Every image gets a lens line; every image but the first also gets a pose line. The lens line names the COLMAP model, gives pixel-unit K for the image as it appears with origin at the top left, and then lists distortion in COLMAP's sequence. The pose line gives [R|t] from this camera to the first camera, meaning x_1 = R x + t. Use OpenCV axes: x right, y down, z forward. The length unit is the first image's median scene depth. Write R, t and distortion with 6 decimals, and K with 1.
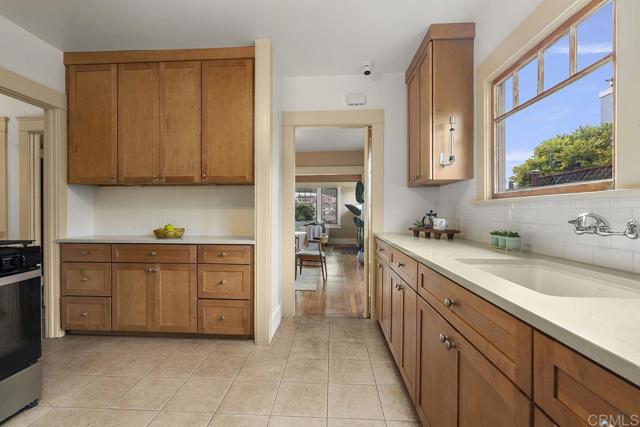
lens RADIAL K [[288.8, 0, 316.9], [0, 288.8, 213.2], [0, 0, 1]] dist [-0.002596, 0.000873]
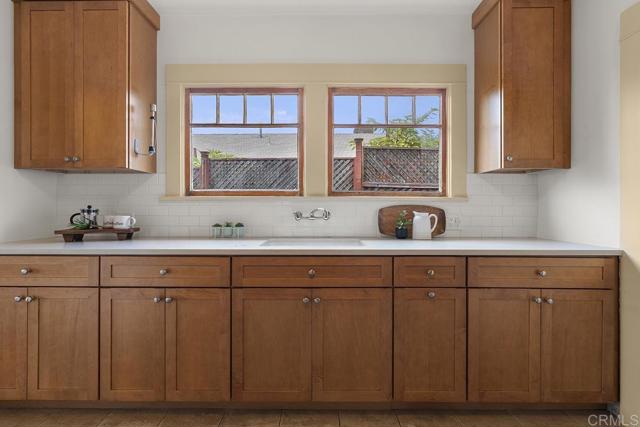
lens RADIAL K [[288.8, 0, 318.3], [0, 288.8, 209.7], [0, 0, 1]] dist [-0.002596, 0.000873]
pose [[-0.063583, -0.009932, 0.997927, -0.470717], [0.003493, 0.999942, 0.010174, -0.005115], [-0.997970, 0.004132, -0.063545, 0.522514]]
